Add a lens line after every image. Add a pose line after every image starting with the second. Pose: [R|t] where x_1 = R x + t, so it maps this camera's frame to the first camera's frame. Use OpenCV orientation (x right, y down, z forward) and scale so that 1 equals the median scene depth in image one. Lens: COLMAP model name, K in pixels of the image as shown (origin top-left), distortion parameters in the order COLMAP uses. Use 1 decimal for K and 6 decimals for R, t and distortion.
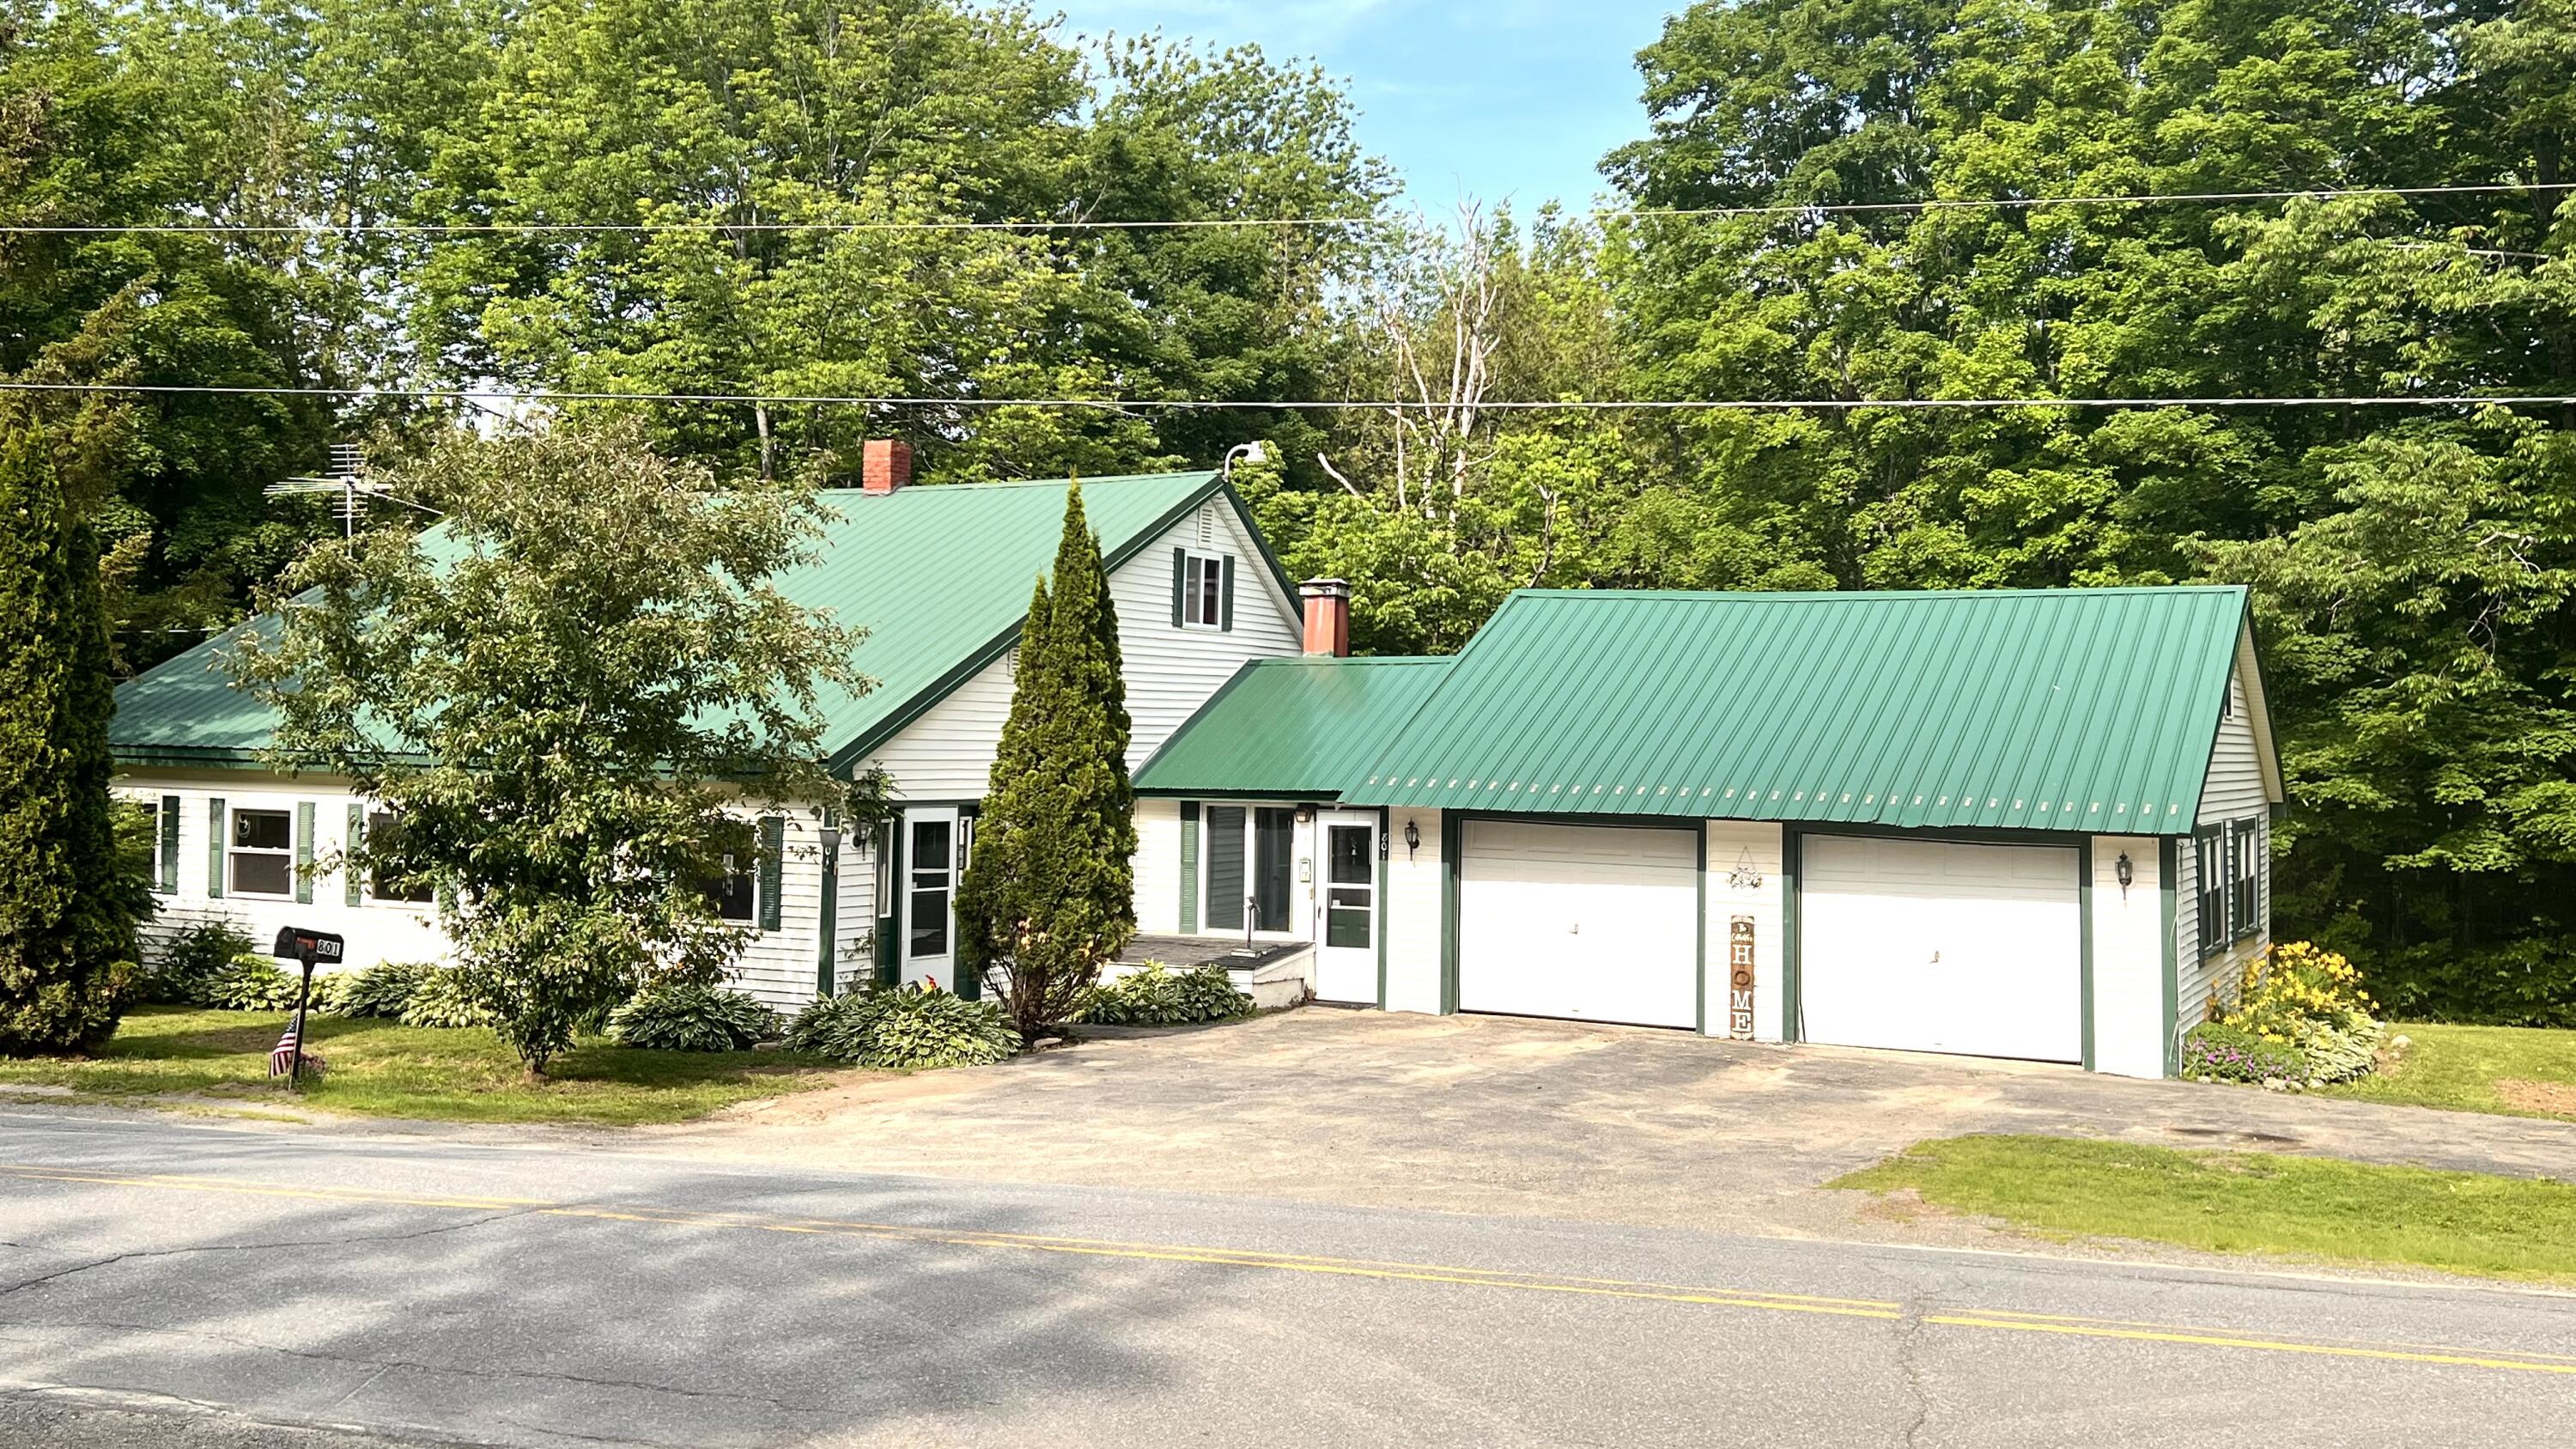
lens RADIAL K [[2499.2, 0, 1288.0], [0, 2499.2, 724.5], [0, 0, 1]] dist [0.102457, -0.000811]
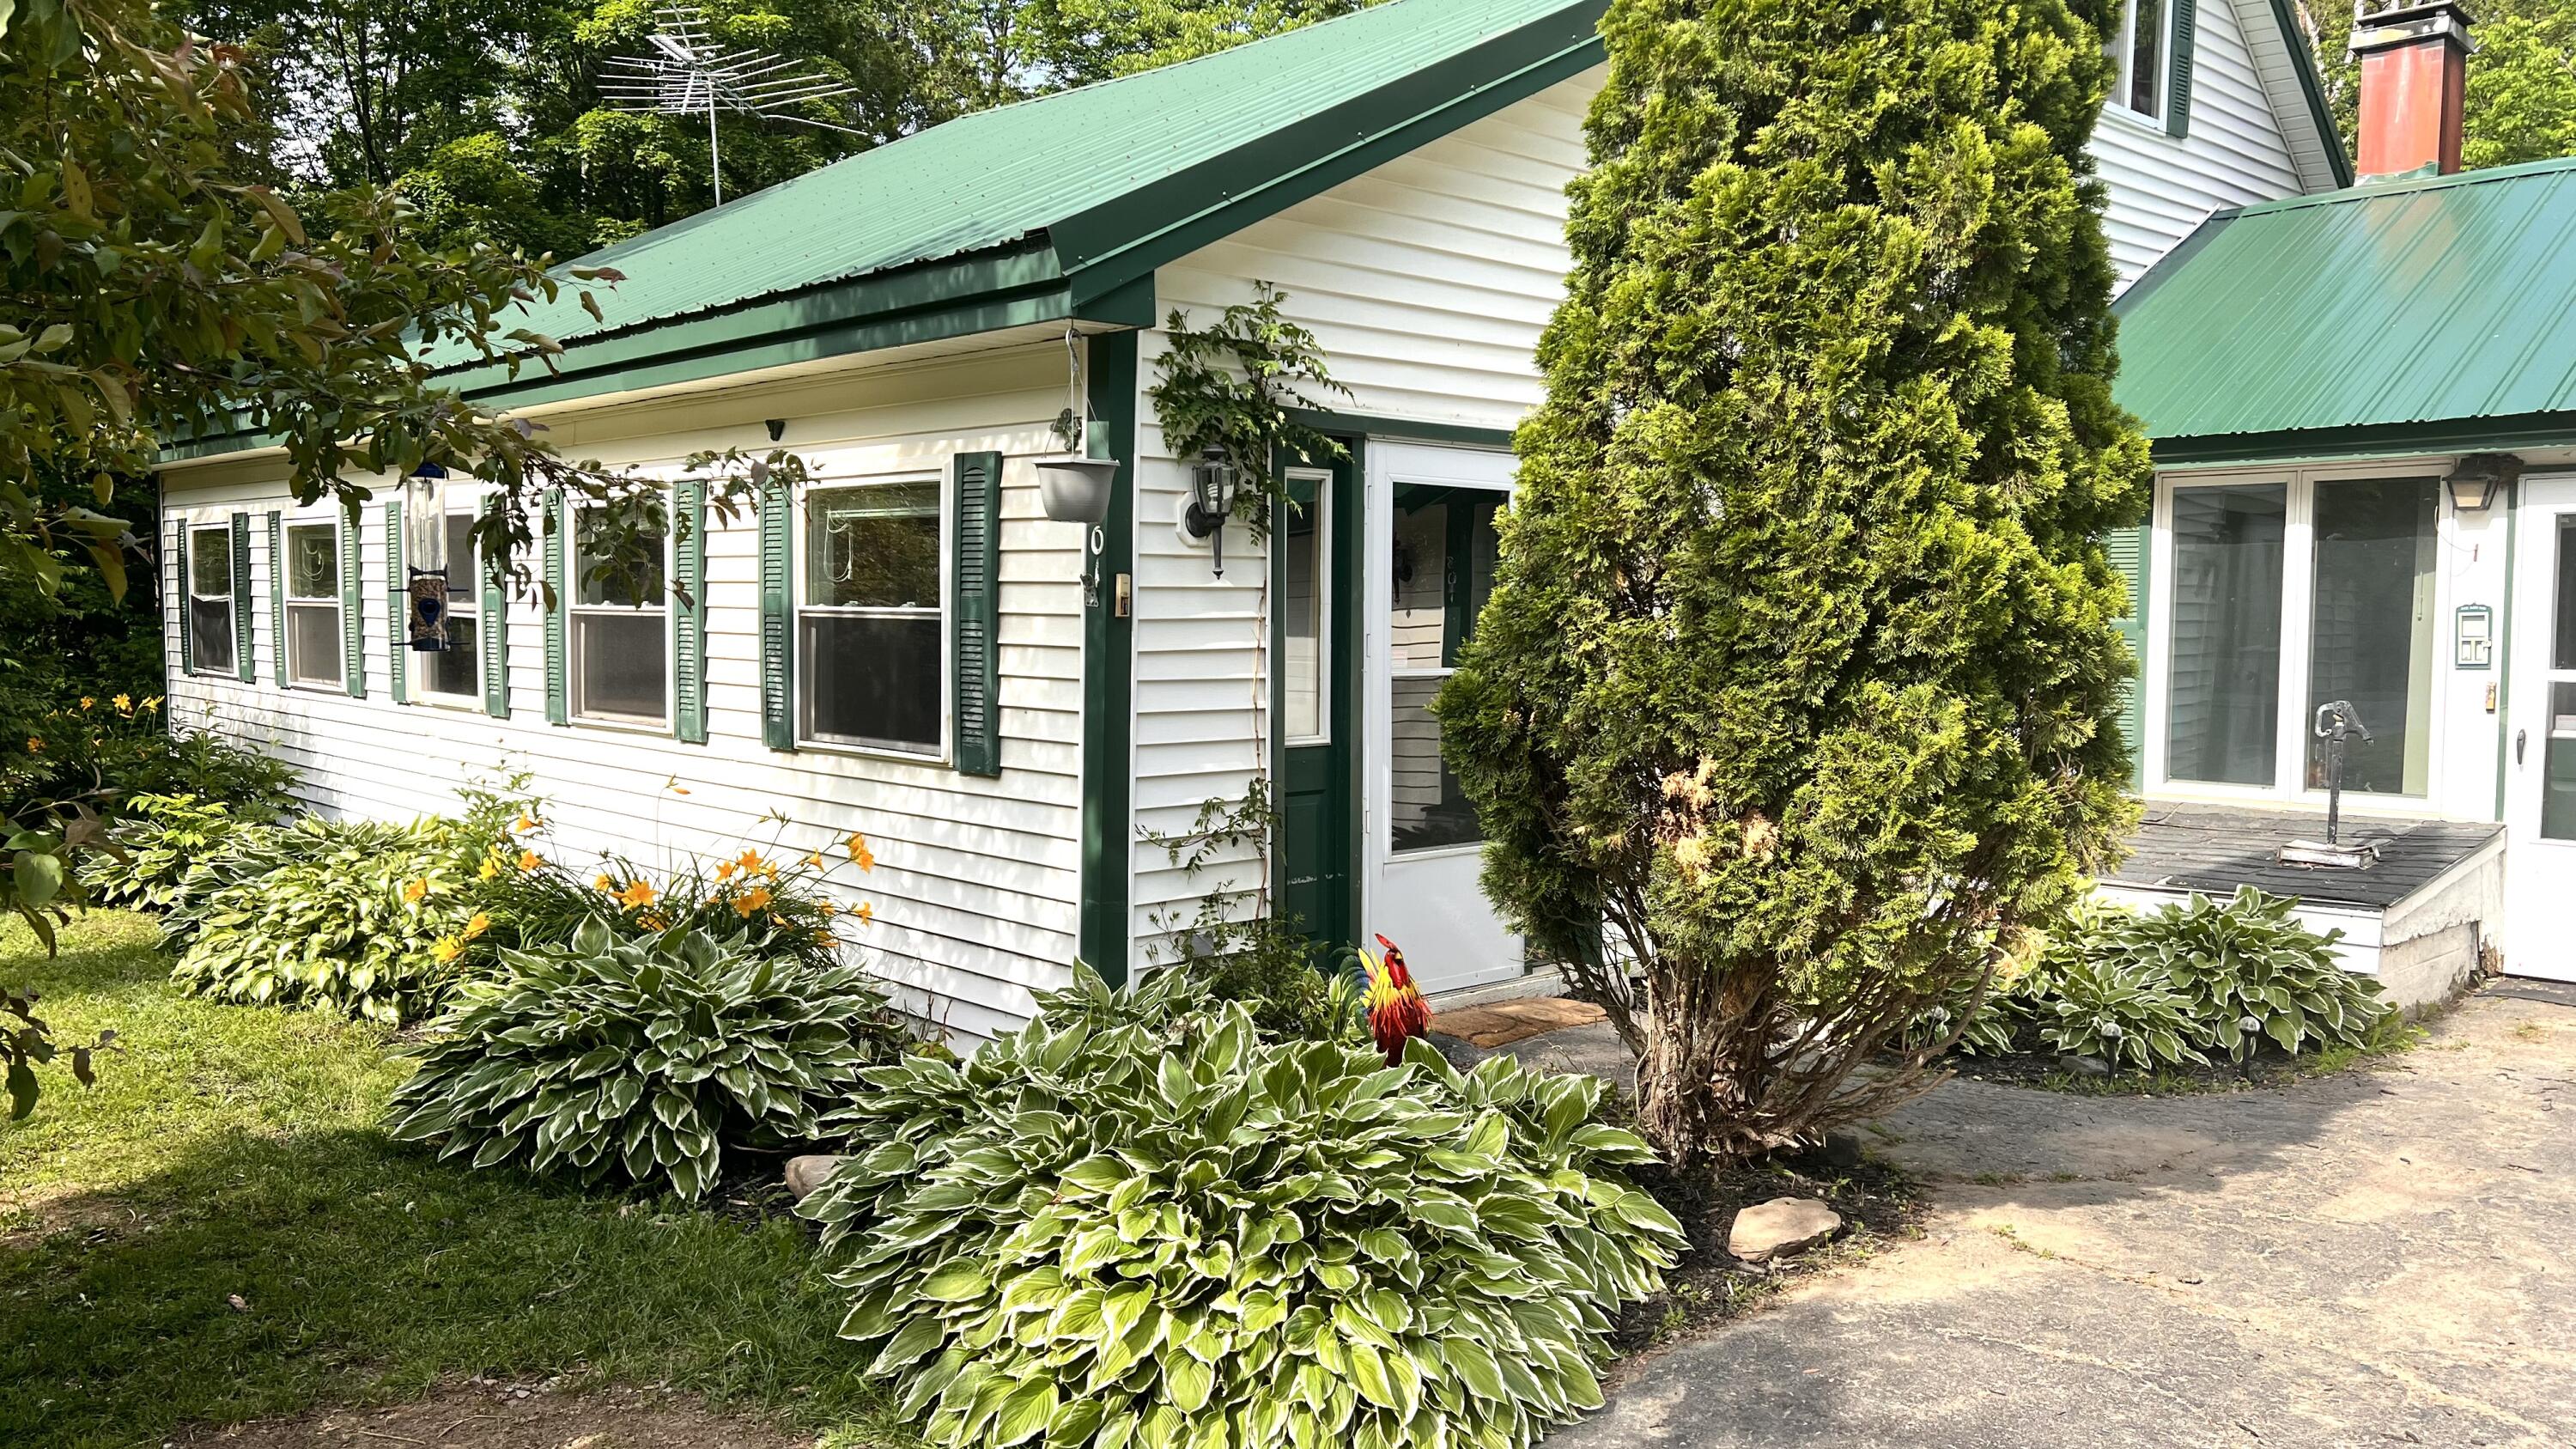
lens RADIAL K [[1927.3, 0, 1288.0], [0, 1927.3, 724.5], [0, 0, 1]] dist [0.042002, -0.001382]
pose [[0.943509, 0.011496, -0.331147, -0.074122], [0.011948, 0.997568, 0.068672, 0.056058], [0.331131, -0.068749, 0.941077, 0.753806]]
